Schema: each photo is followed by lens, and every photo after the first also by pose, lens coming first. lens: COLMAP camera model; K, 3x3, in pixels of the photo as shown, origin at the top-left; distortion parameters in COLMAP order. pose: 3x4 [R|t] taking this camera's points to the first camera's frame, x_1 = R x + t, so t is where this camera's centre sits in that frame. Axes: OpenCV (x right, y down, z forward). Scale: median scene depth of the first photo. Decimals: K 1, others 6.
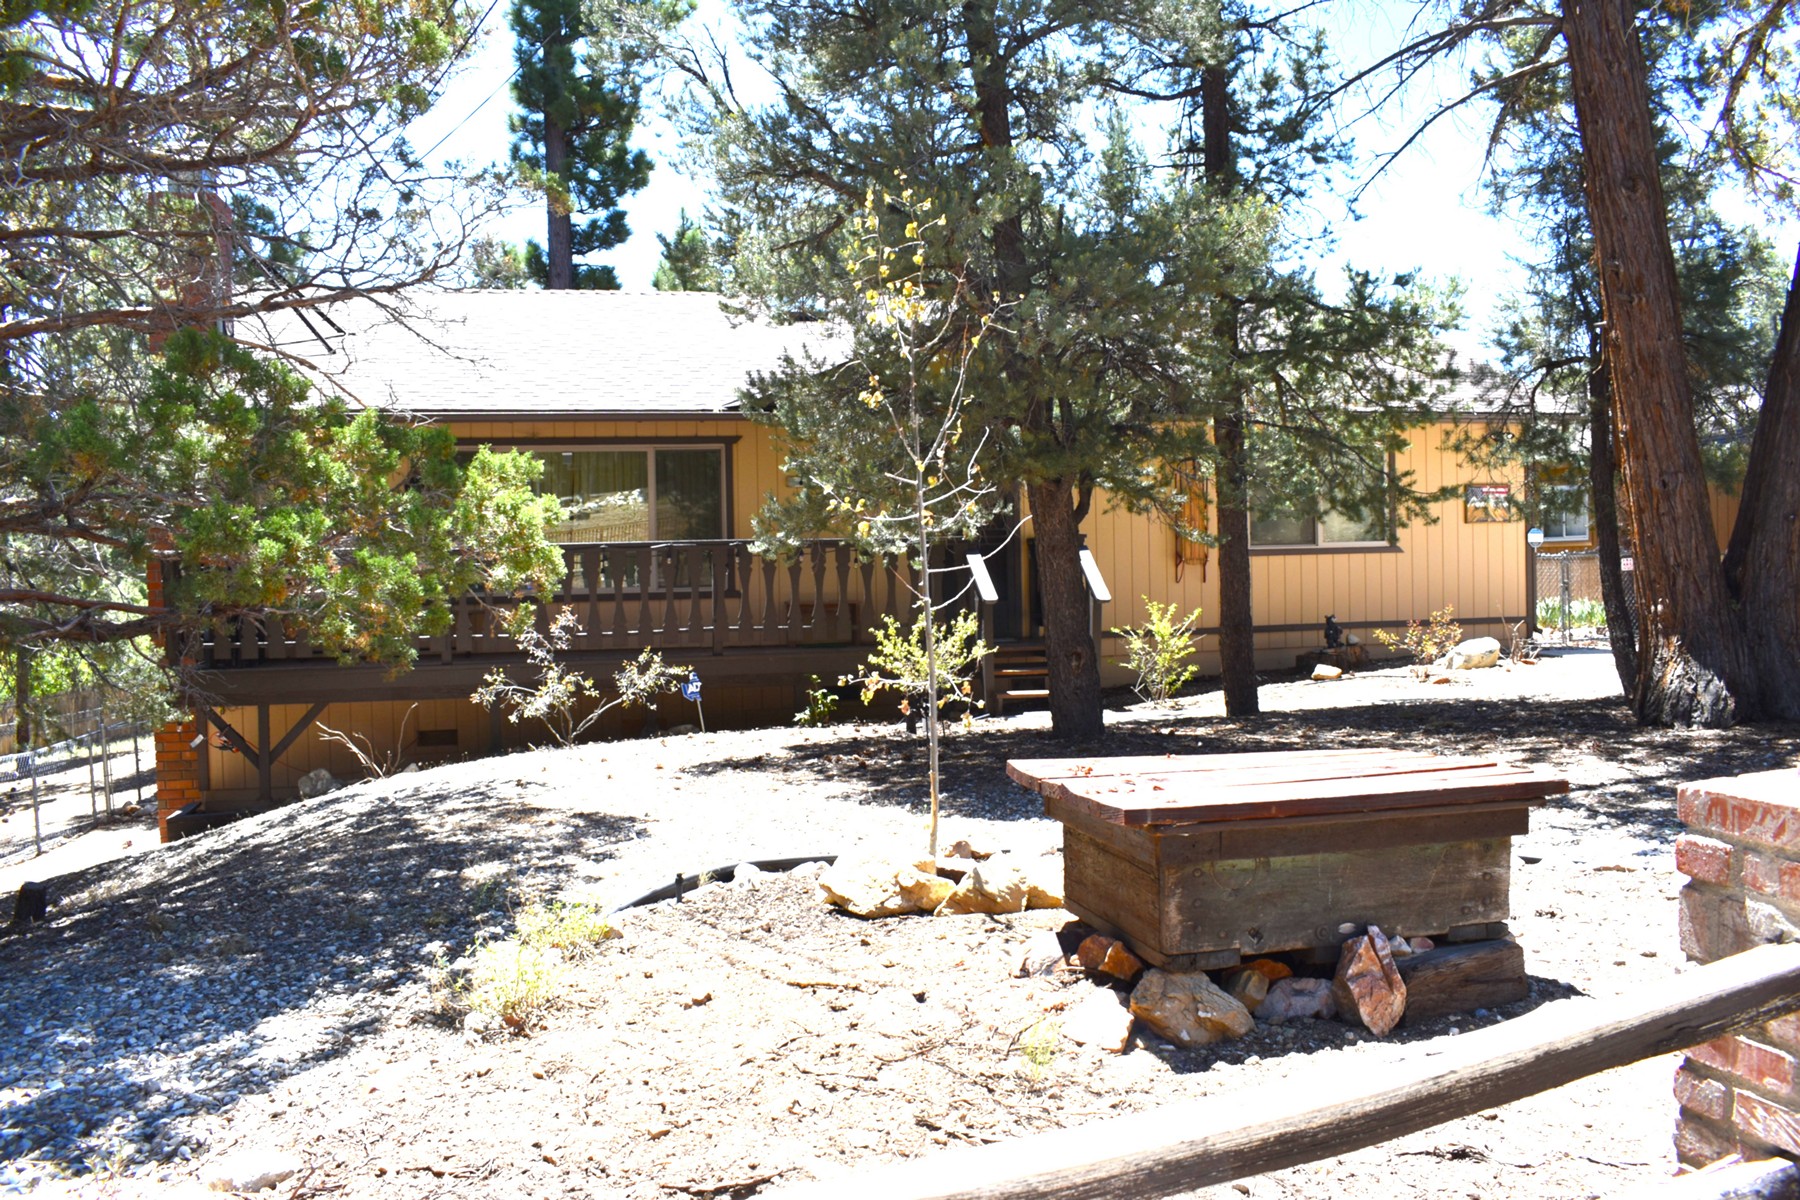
lens RADIAL K [[1488.7, 0, 900.0], [0, 1488.7, 600.0], [0, 0, 1]] dist [-0.087759, -0.002782]
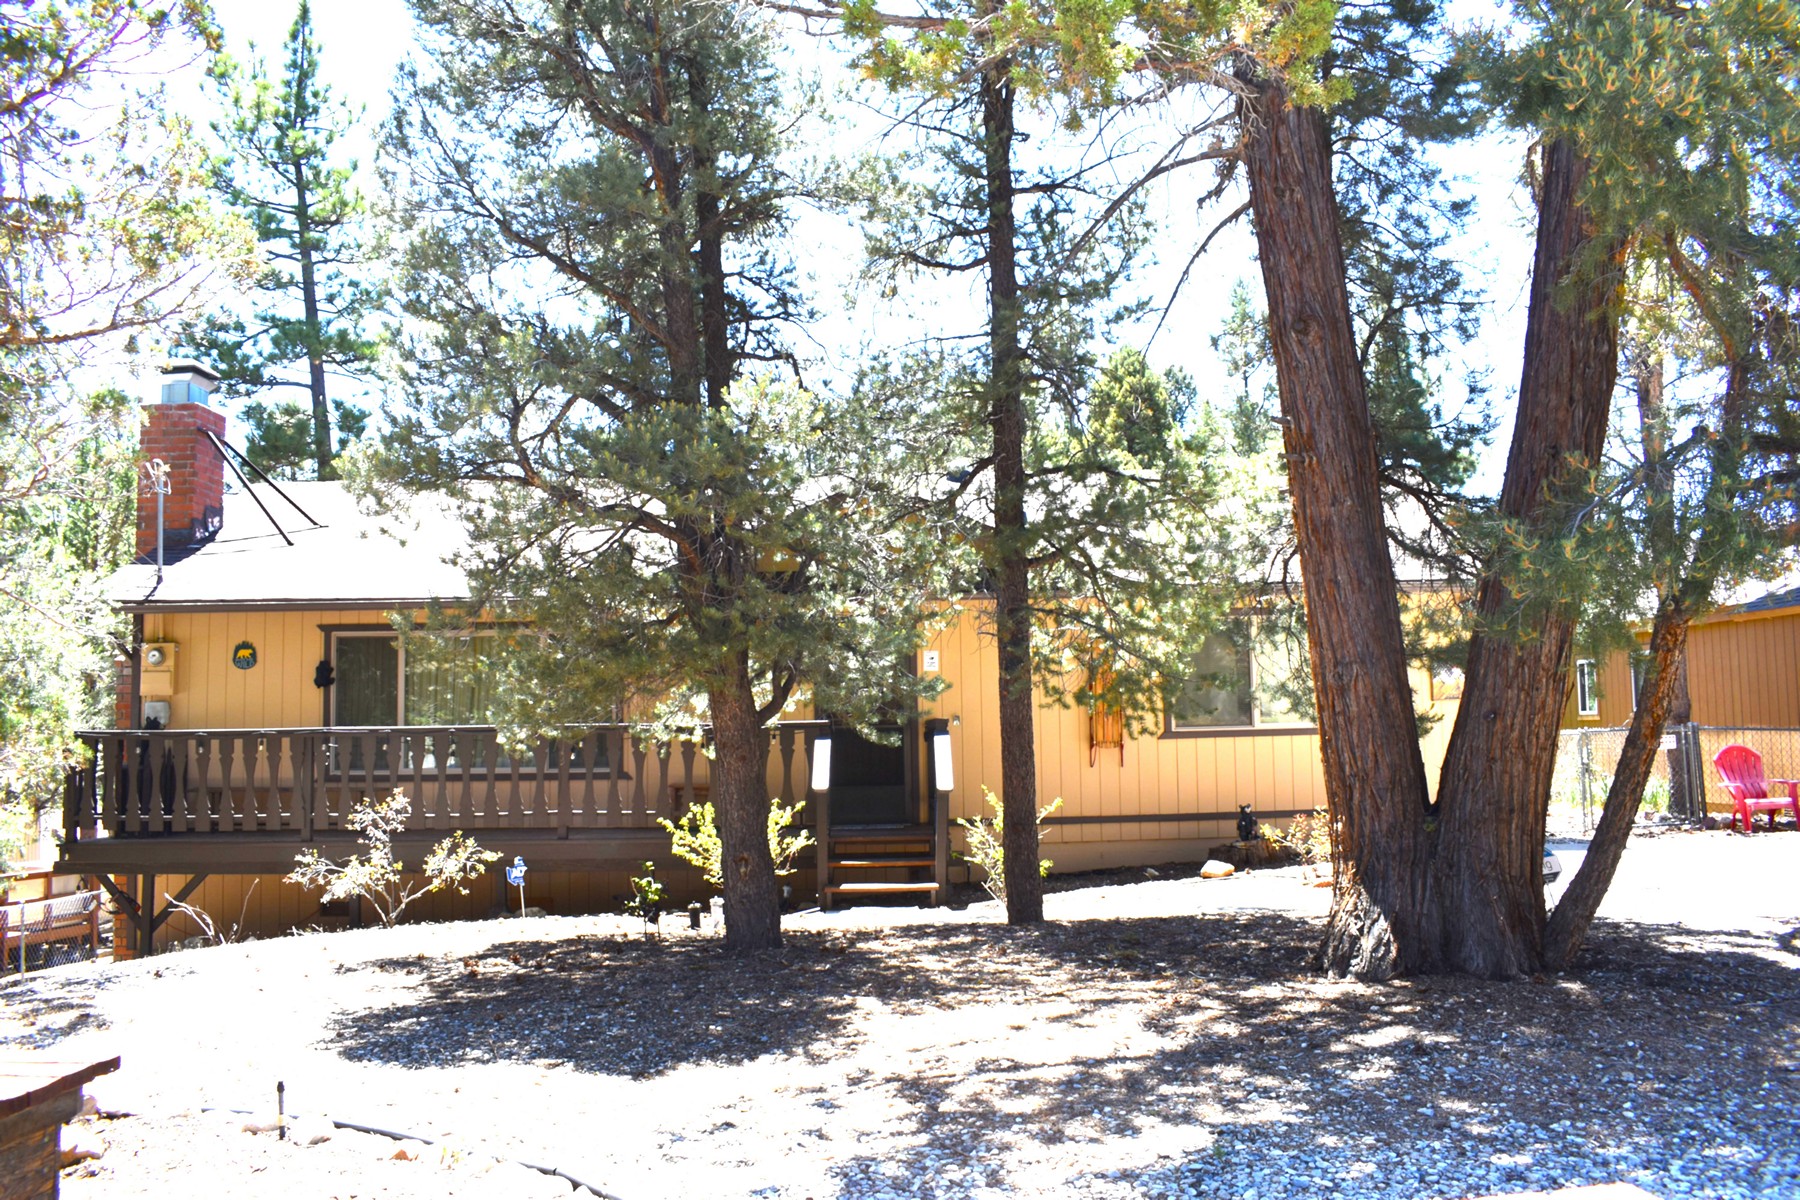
lens RADIAL K [[1412.9, 0, 900.0], [0, 1412.9, 600.0], [0, 0, 1]] dist [-0.066195, -0.000230]
pose [[0.976178, -0.015354, -0.216425, 0.333637], [-0.007902, 0.994315, -0.106182, -0.026405], [0.216825, 0.105362, 0.970508, 0.115445]]
